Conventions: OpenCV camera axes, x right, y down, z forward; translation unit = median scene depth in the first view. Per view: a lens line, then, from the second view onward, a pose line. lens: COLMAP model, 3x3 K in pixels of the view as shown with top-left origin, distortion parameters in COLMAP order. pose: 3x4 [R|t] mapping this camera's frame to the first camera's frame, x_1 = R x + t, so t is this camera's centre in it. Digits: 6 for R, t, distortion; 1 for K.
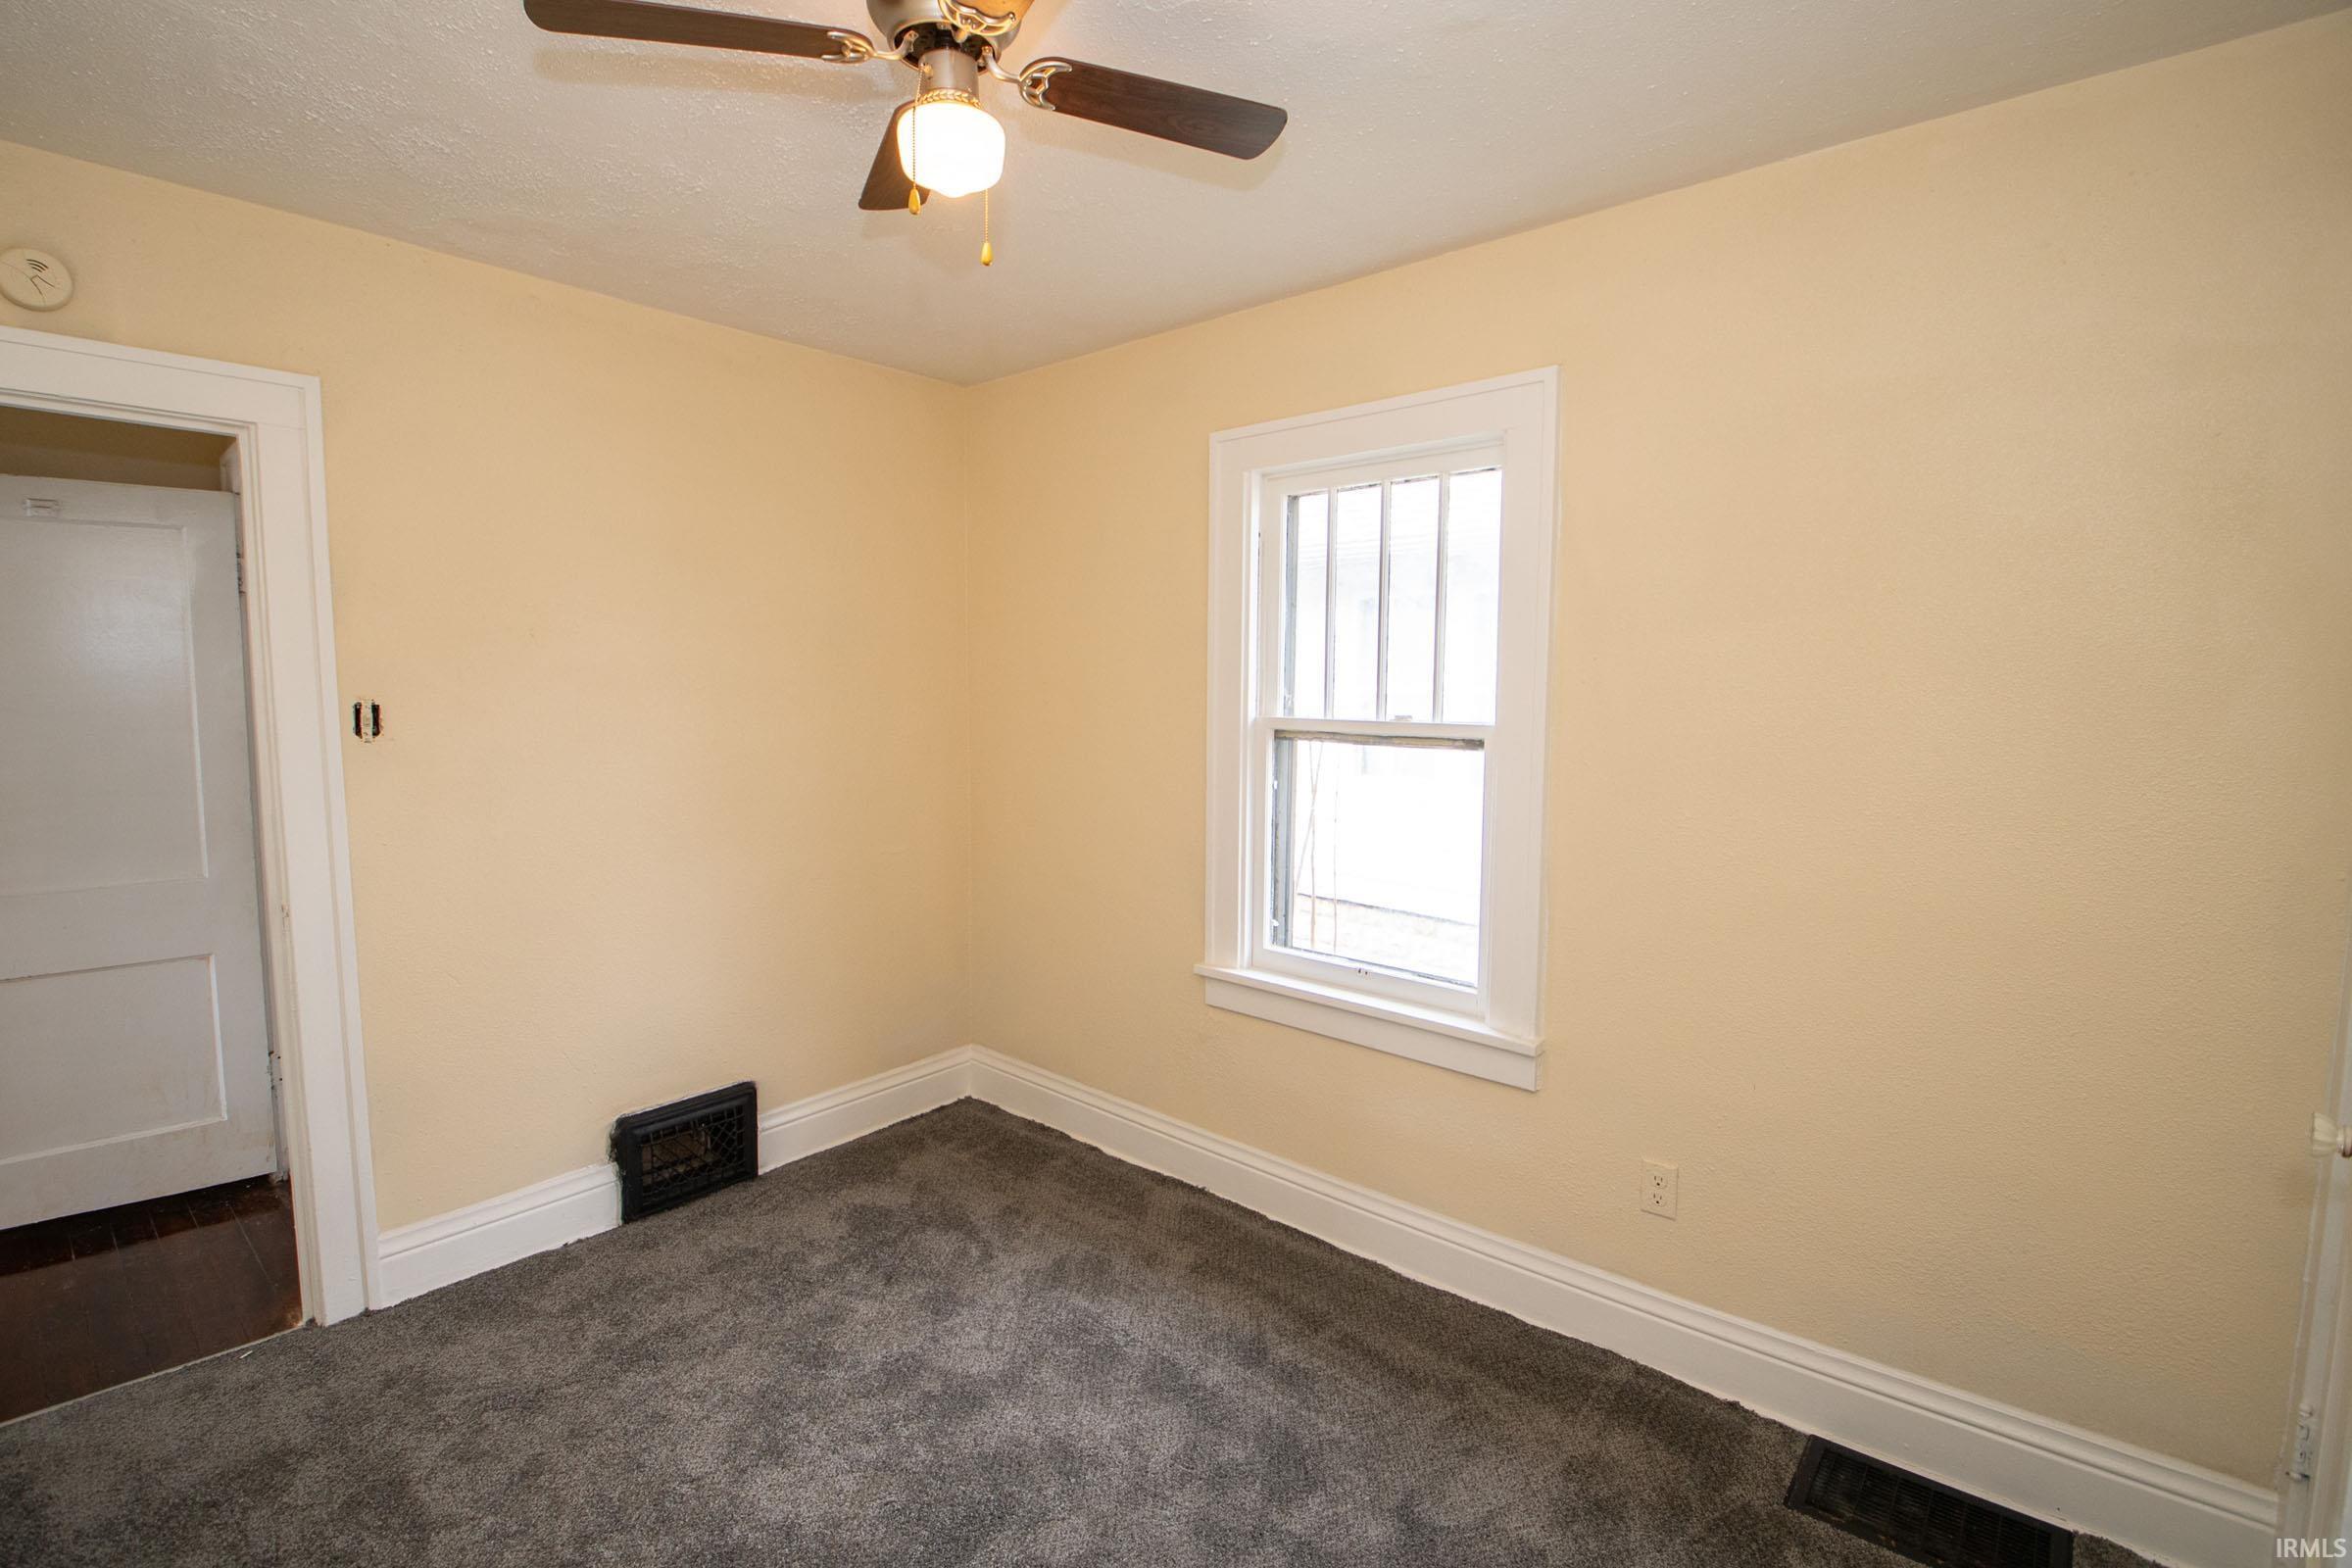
lens RADIAL K [[1013.3, 0, 1173.7], [0, 1013.3, 773.7], [0, 0, 1]] dist [0.000323, -0.021484]
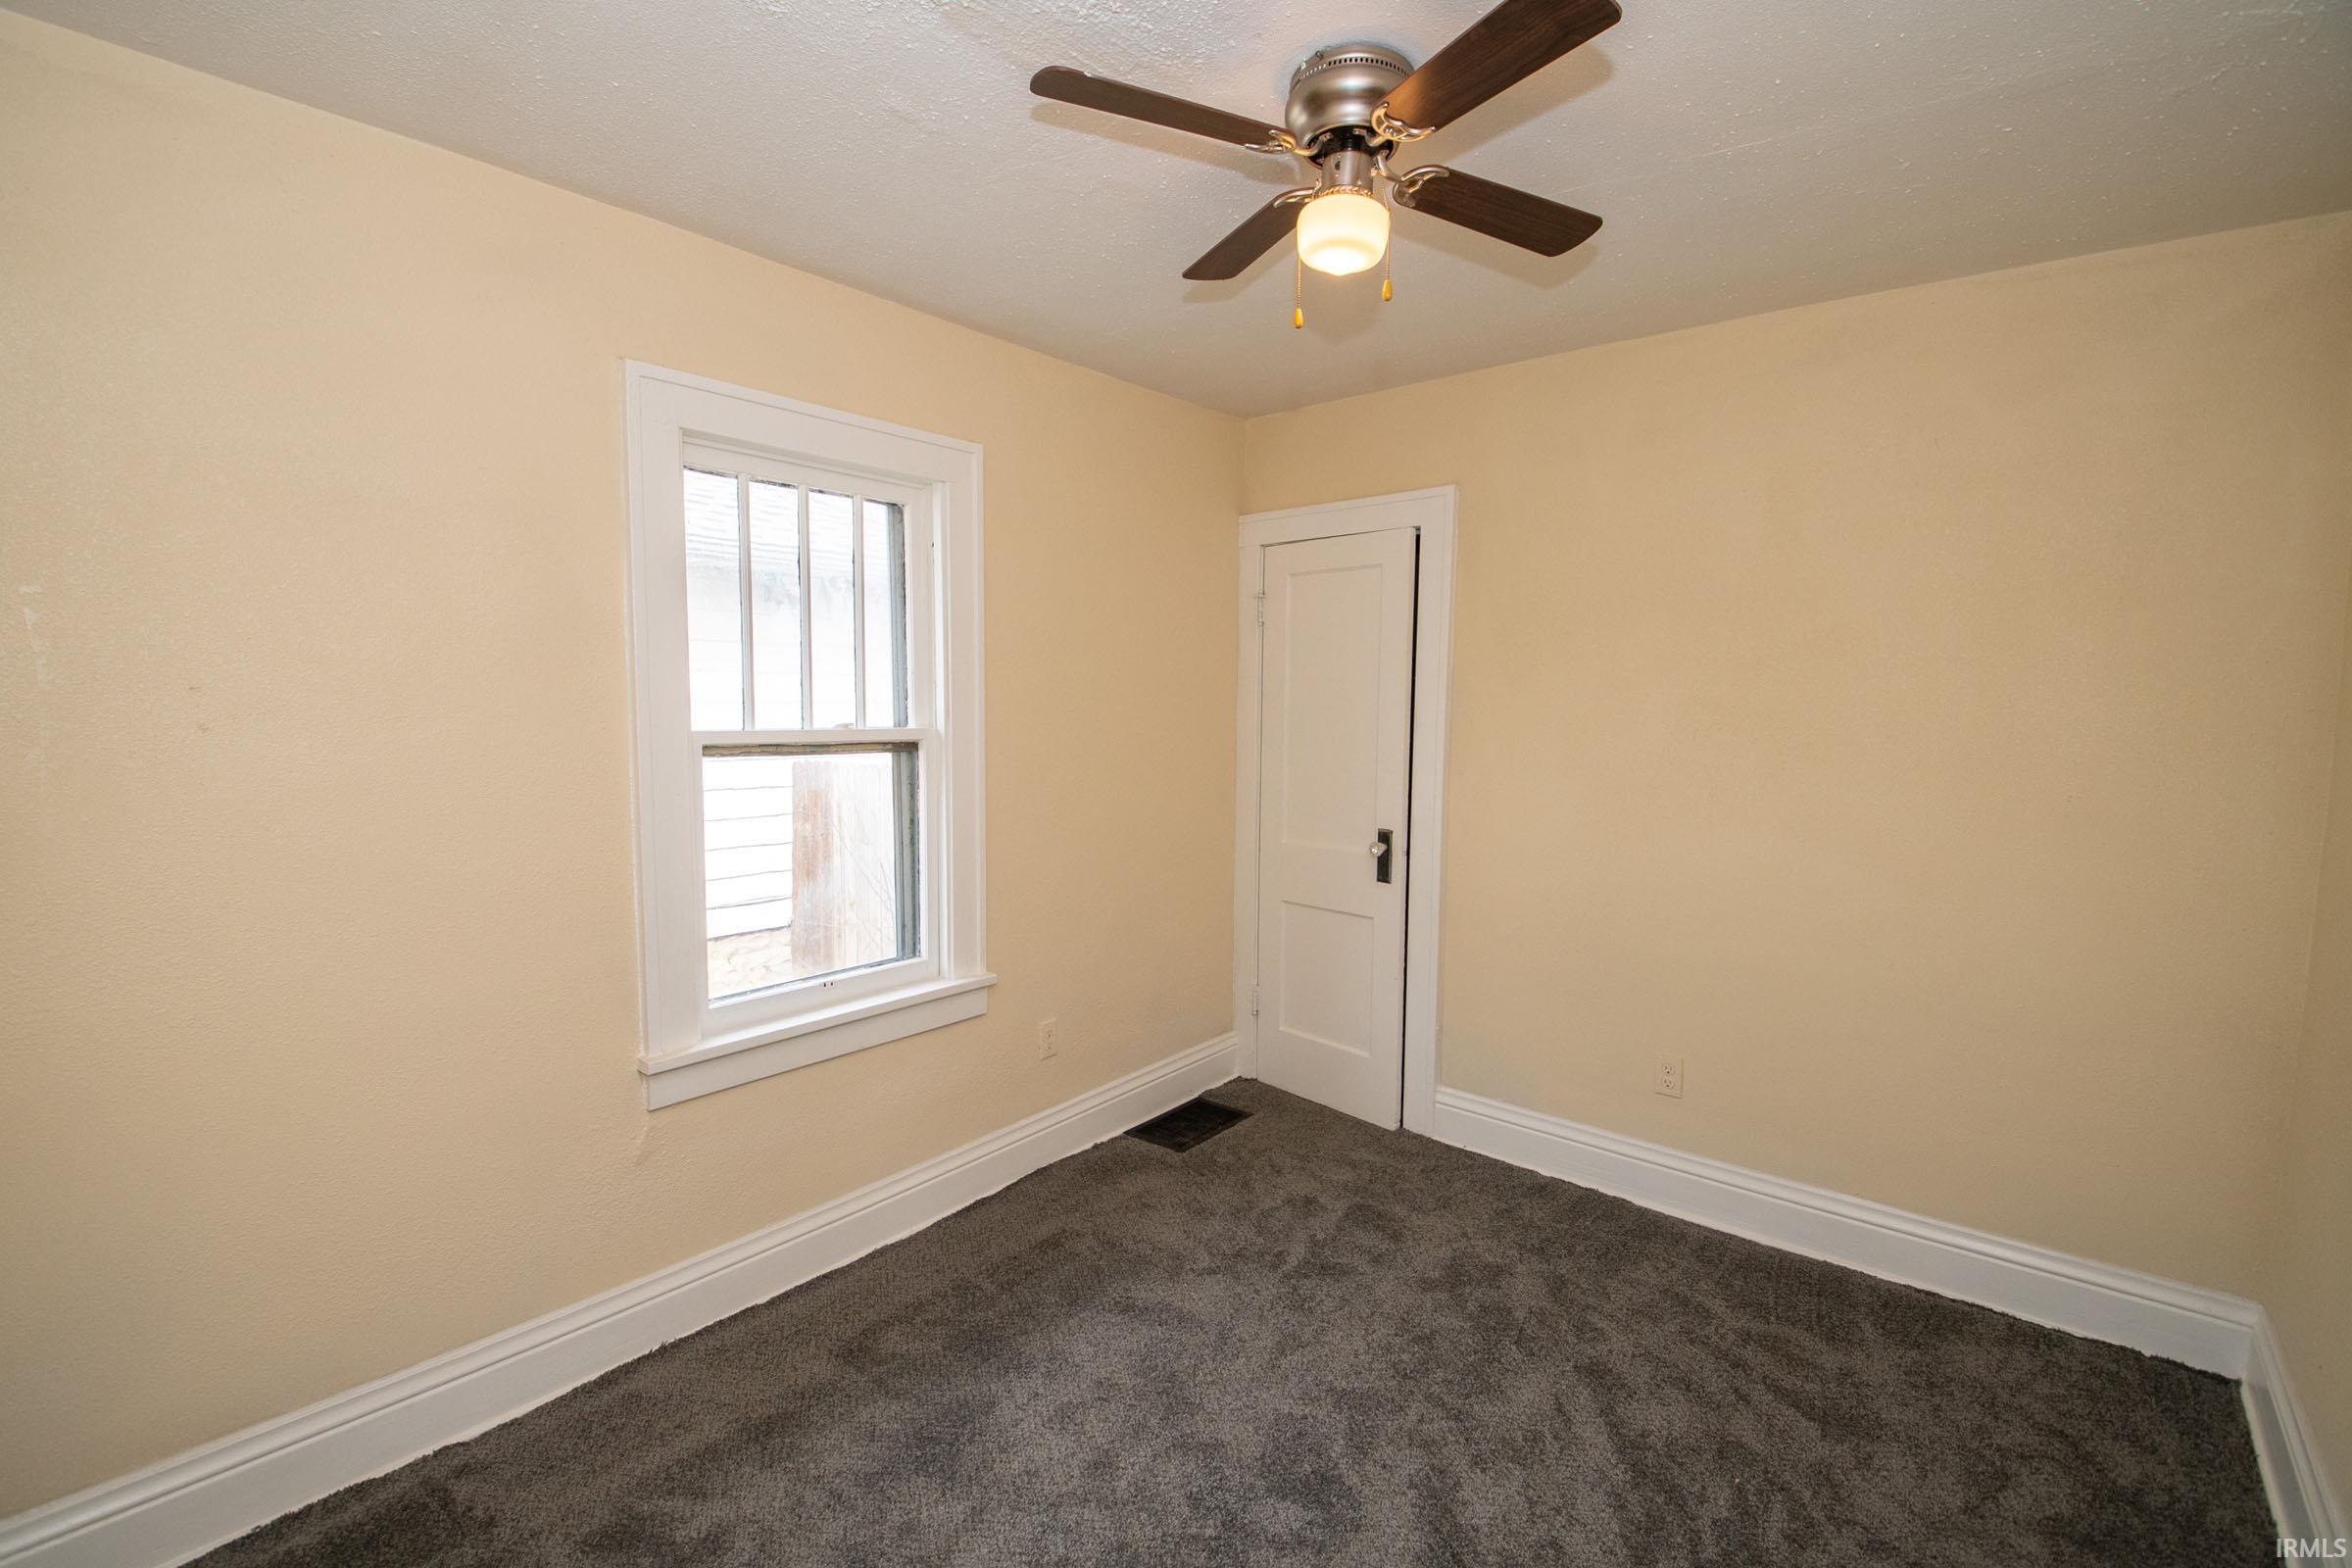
lens RADIAL K [[1011.0, 0, 1170.9], [0, 1011.0, 801.6], [0, 0, 1]] dist [-0.026516, -0.000043]
pose [[0.014540, -0.111127, 0.993700, -0.773421], [0.082196, 0.990574, 0.109575, -0.061348], [-0.996510, 0.080085, 0.023538, 0.641559]]
